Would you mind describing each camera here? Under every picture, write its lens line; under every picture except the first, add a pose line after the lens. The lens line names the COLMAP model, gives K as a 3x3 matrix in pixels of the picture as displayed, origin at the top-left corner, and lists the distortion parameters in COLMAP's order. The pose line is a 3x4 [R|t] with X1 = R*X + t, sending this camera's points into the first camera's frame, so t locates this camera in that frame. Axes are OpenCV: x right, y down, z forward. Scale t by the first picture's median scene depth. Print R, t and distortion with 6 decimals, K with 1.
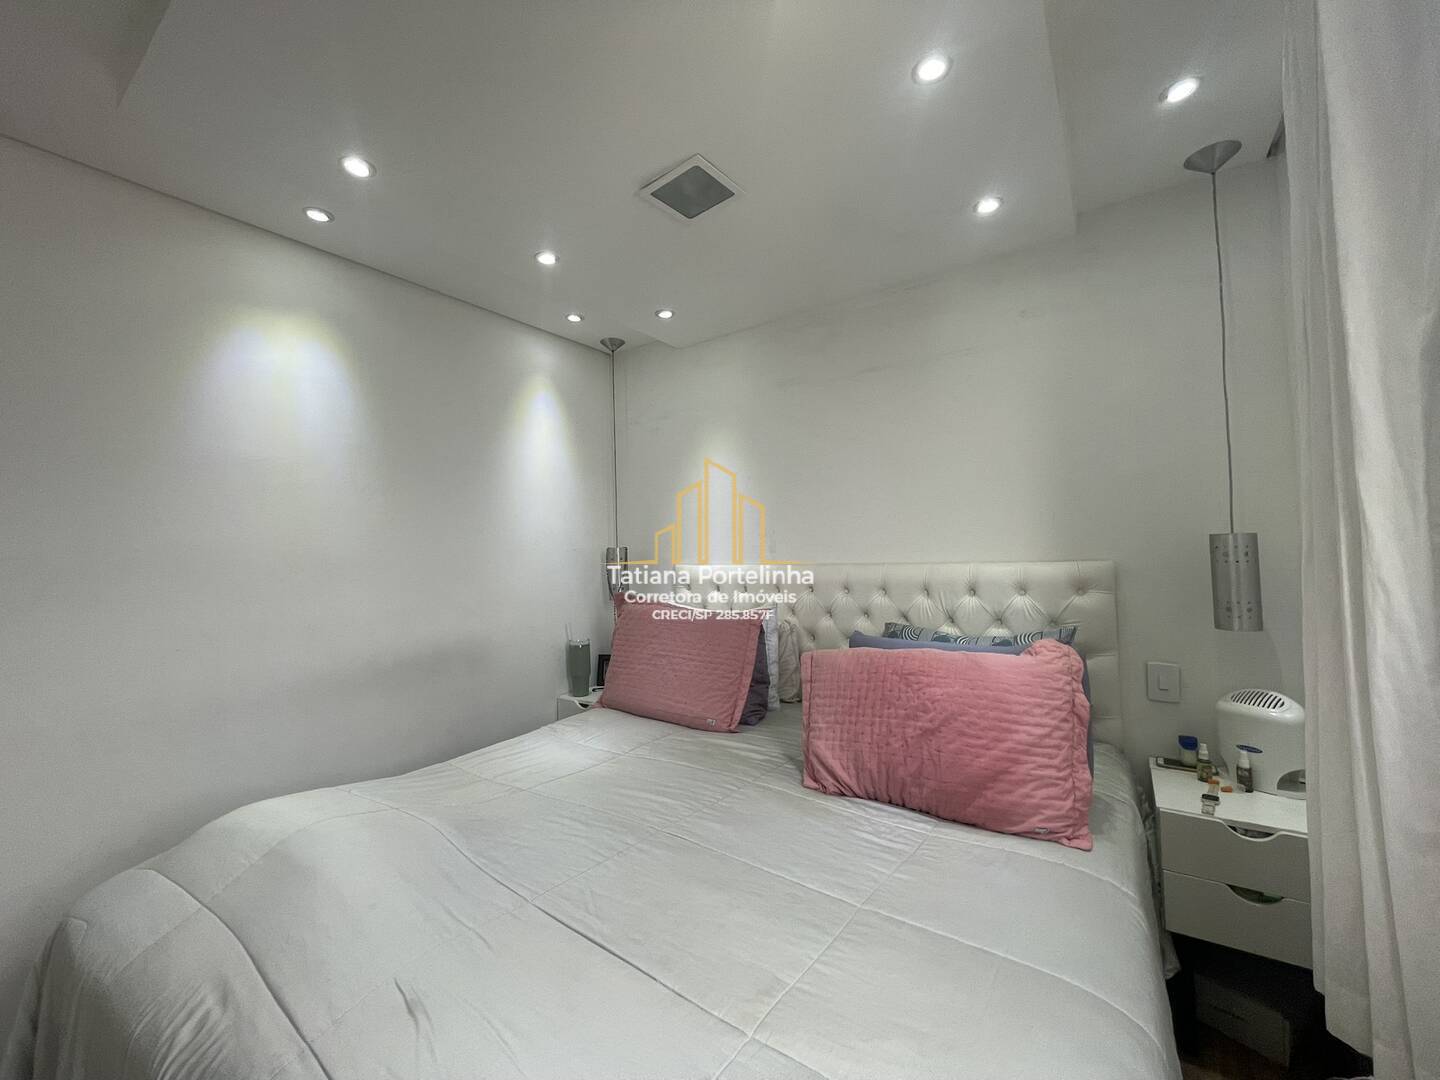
lens RADIAL K [[583.3, 0, 716.5], [0, 583.3, 534.8], [0, 0, 1]] dist [-0.003080, -0.000053]
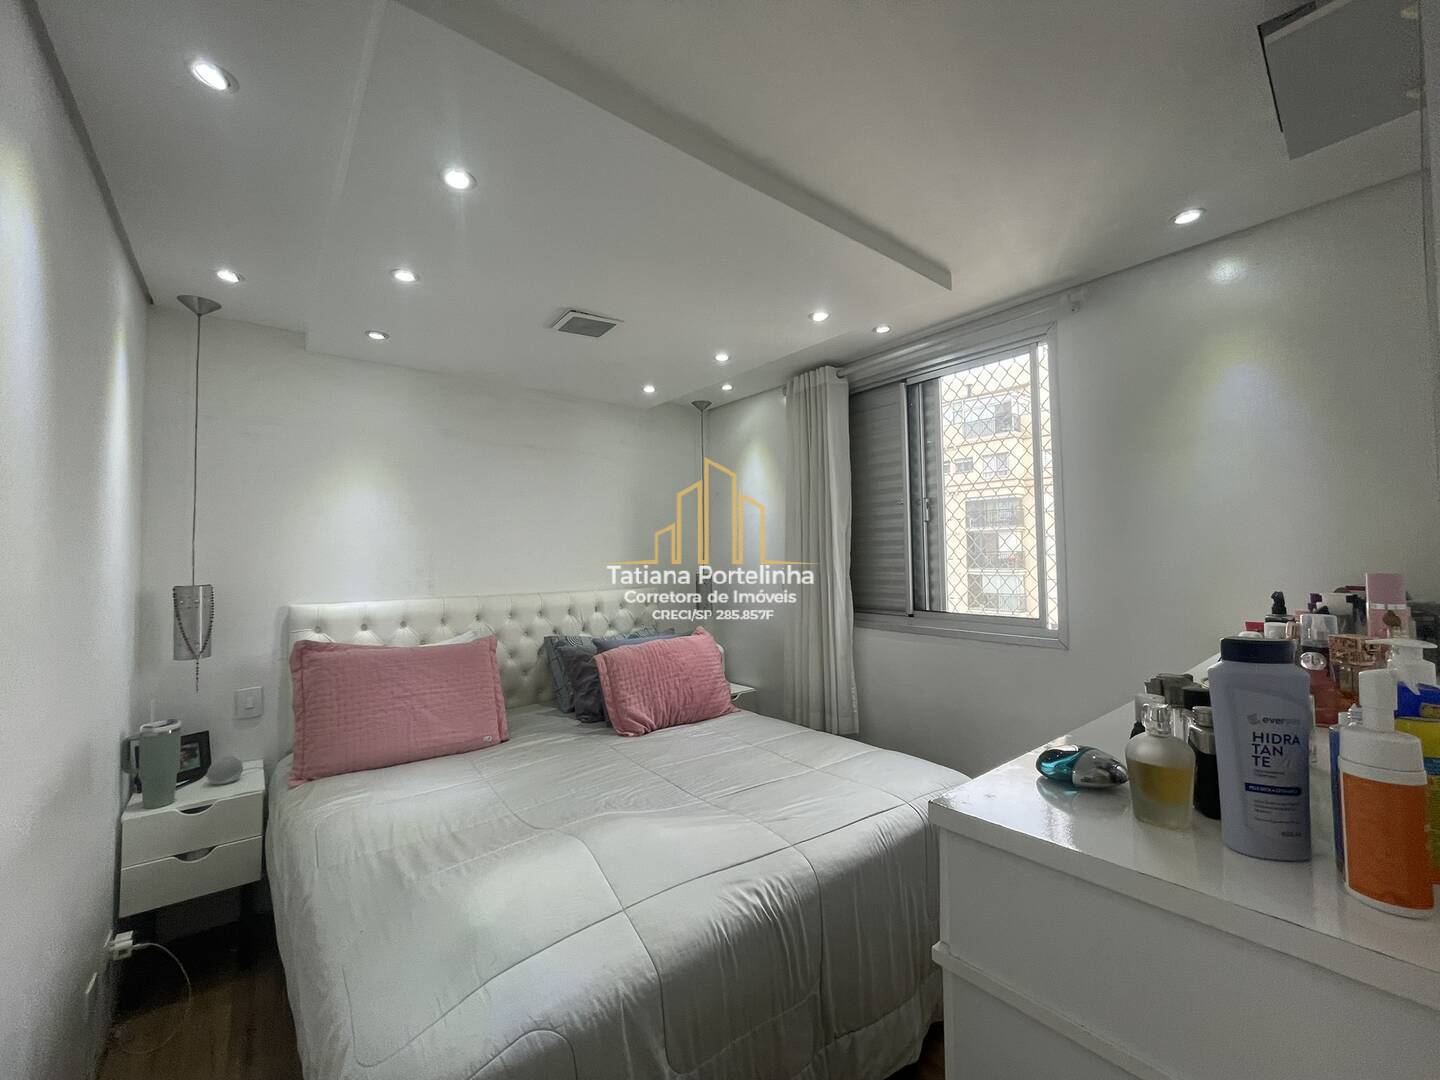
lens RADIAL K [[583.3, 0, 714.6], [0, 583.3, 539.2], [0, 0, 1]] dist [-0.003080, -0.000053]
pose [[0.265501, 0.062406, 0.962089, -1.012721], [-0.014451, 0.998048, -0.060751, -0.000277], [-0.964002, 0.002226, 0.265884, 0.286474]]
